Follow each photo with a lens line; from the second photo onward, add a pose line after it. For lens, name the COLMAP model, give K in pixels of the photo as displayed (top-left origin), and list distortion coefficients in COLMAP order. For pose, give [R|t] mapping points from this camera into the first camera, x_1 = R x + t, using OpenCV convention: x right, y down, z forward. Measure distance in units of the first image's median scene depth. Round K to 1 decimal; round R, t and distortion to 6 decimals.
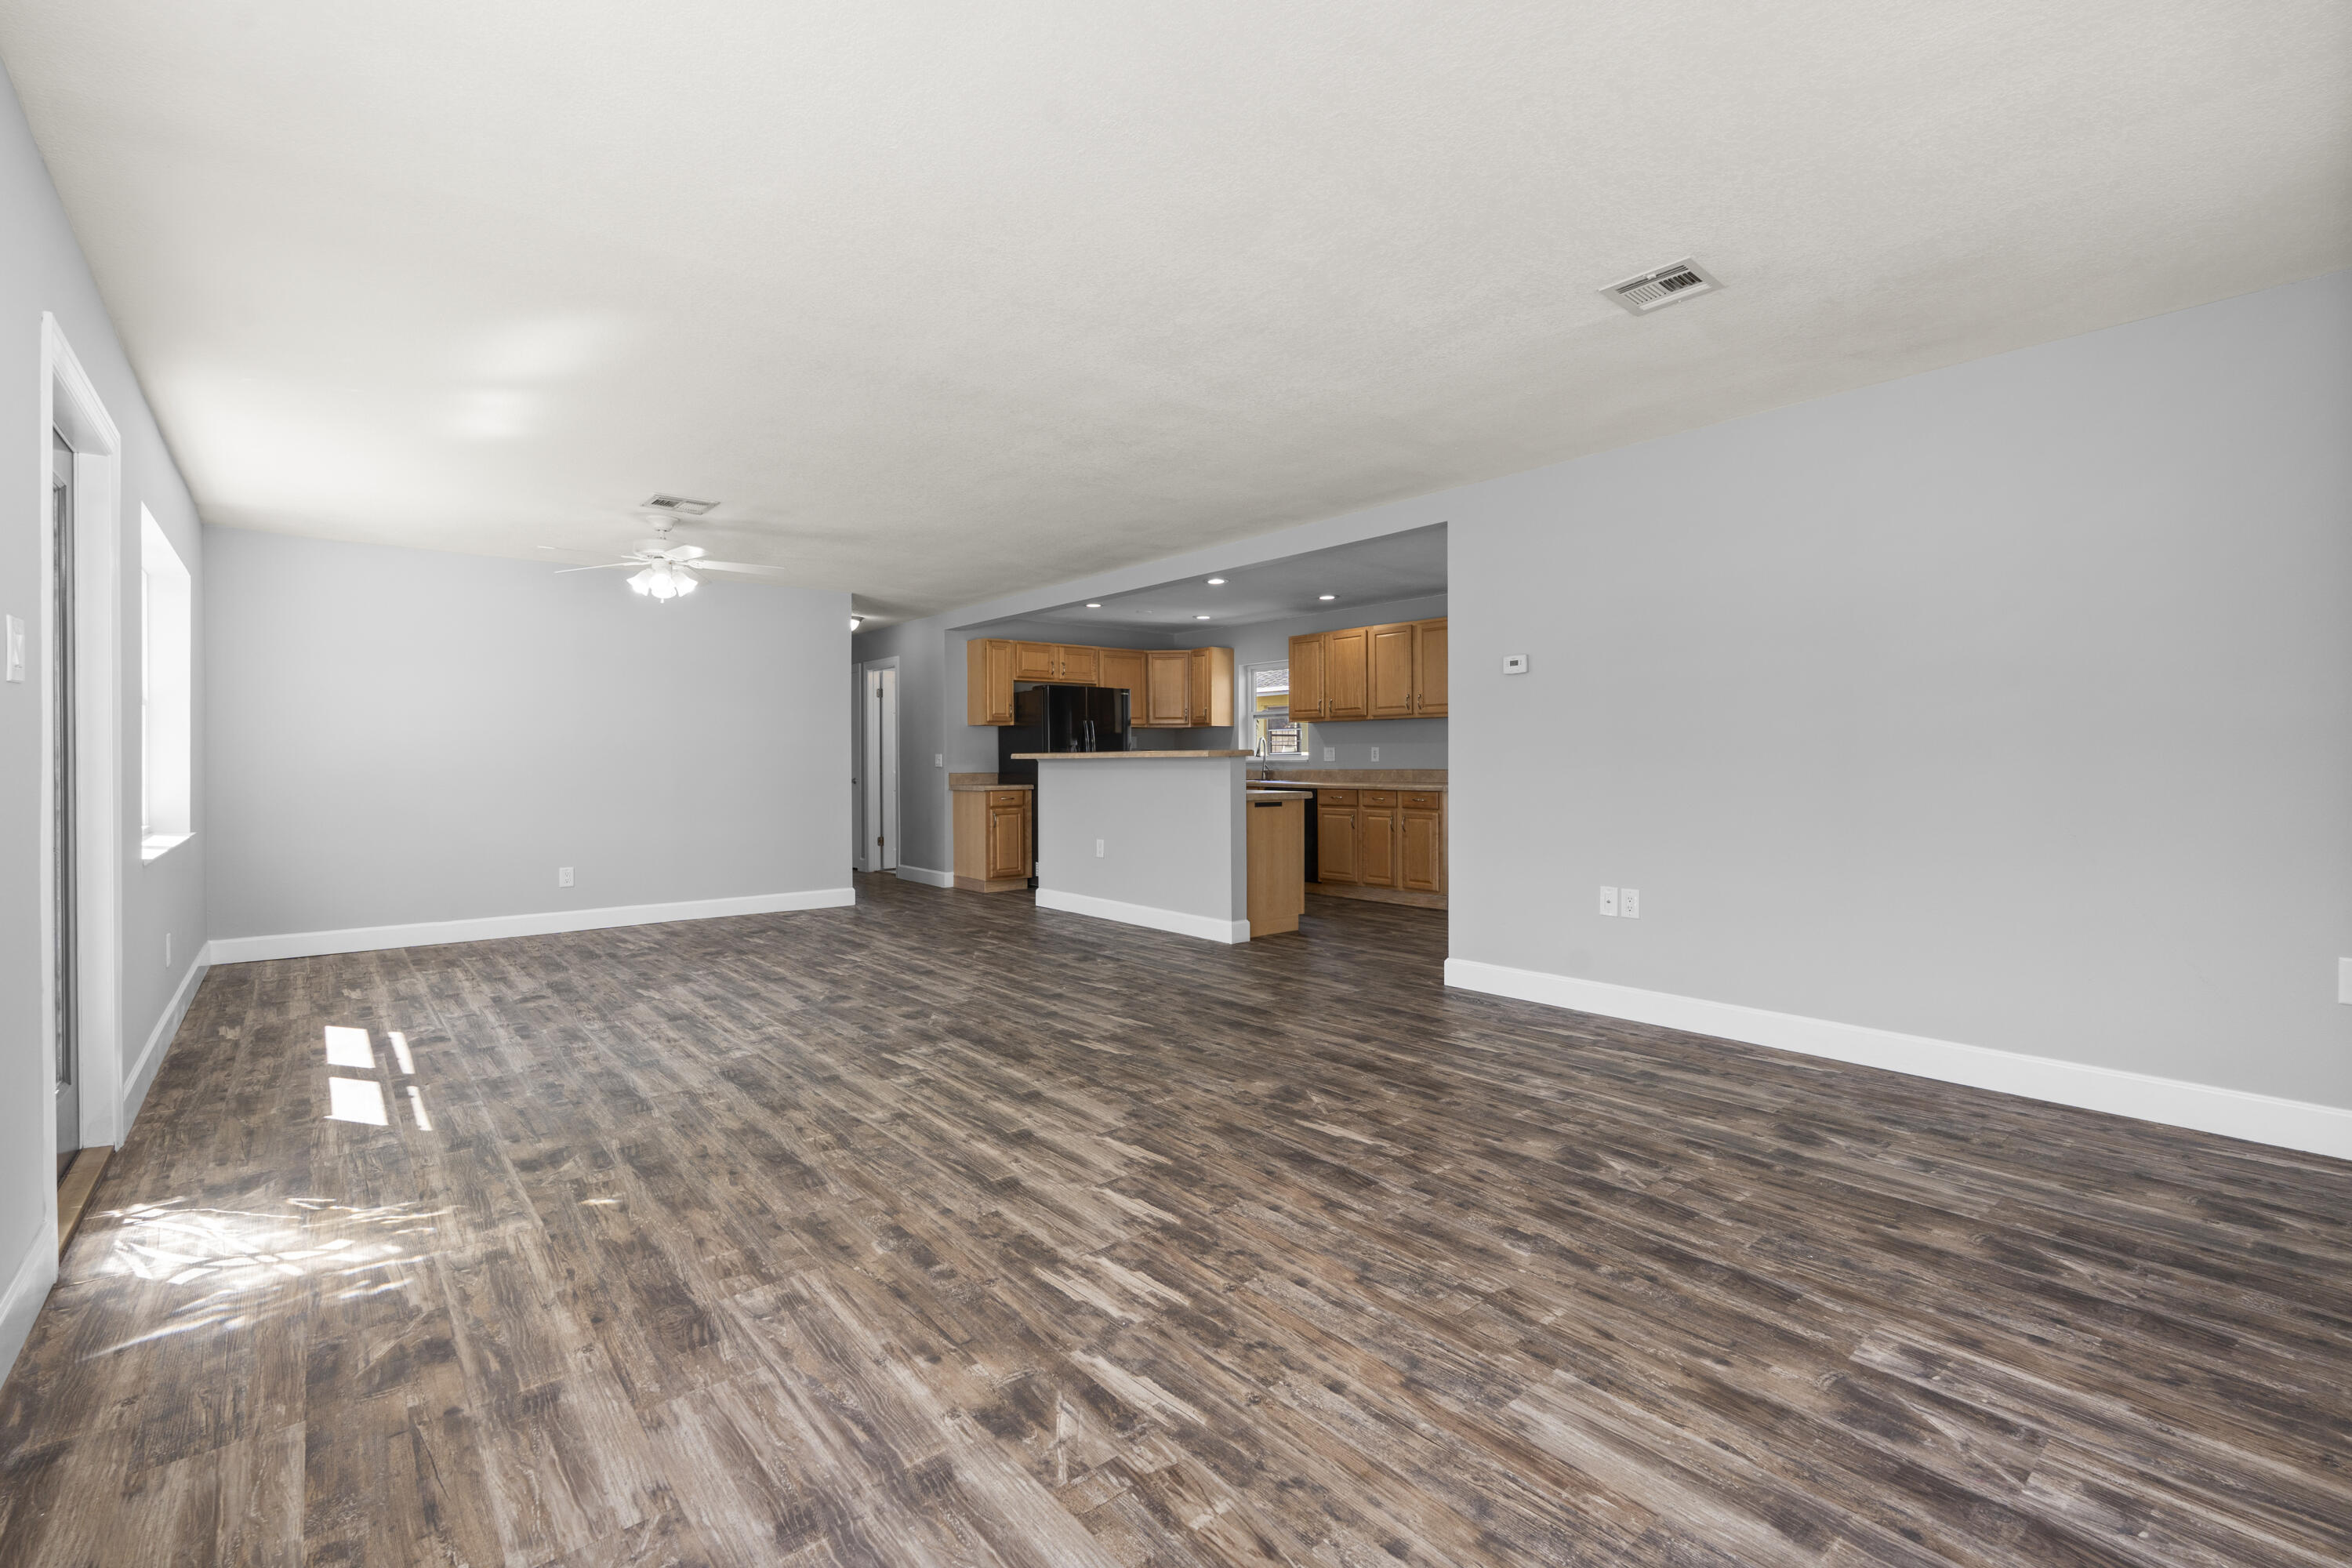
lens RADIAL K [[1032.5, 0, 1184.3], [0, 1032.5, 770.9], [0, 0, 1]] dist [-0.005034, 0.000375]
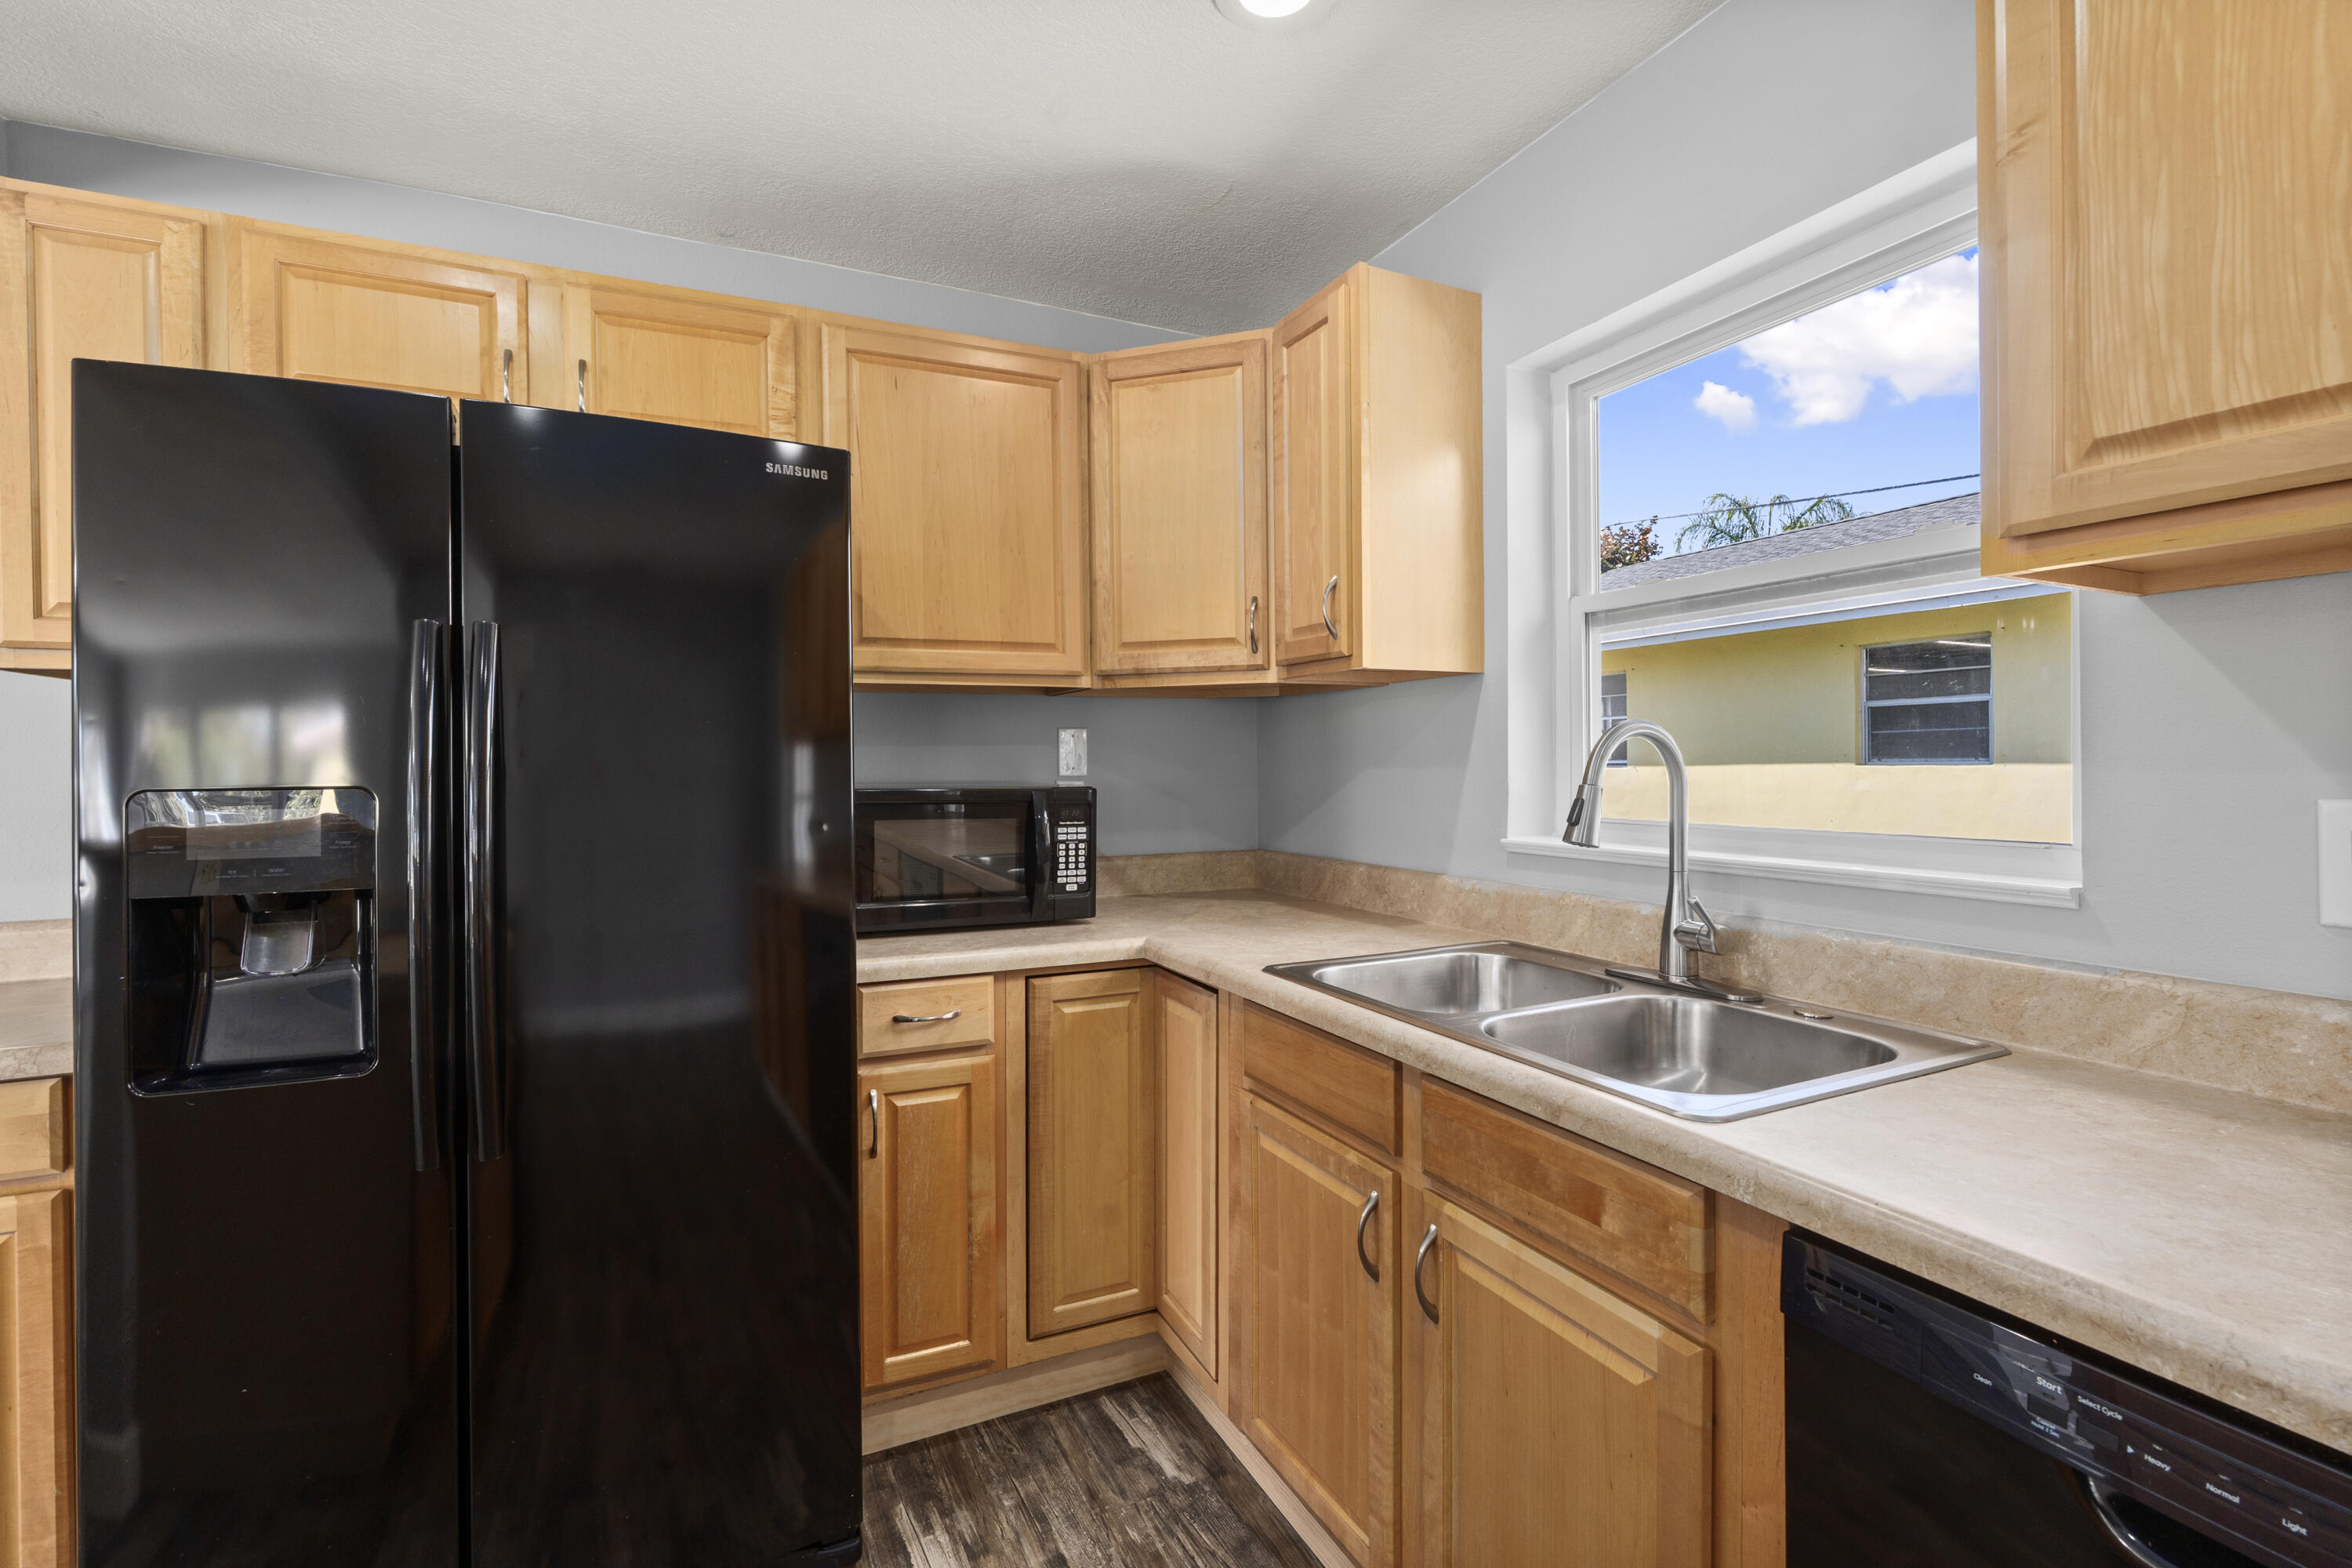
lens RADIAL K [[1032.5, 0, 1181.7], [0, 1032.5, 764.3], [0, 0, 1]] dist [-0.005034, 0.000375]
pose [[0.965317, -0.006272, -0.261006, 0.138520], [0.004786, 0.999969, -0.006329, -0.076315], [0.261037, 0.004860, 0.965317, 2.524671]]
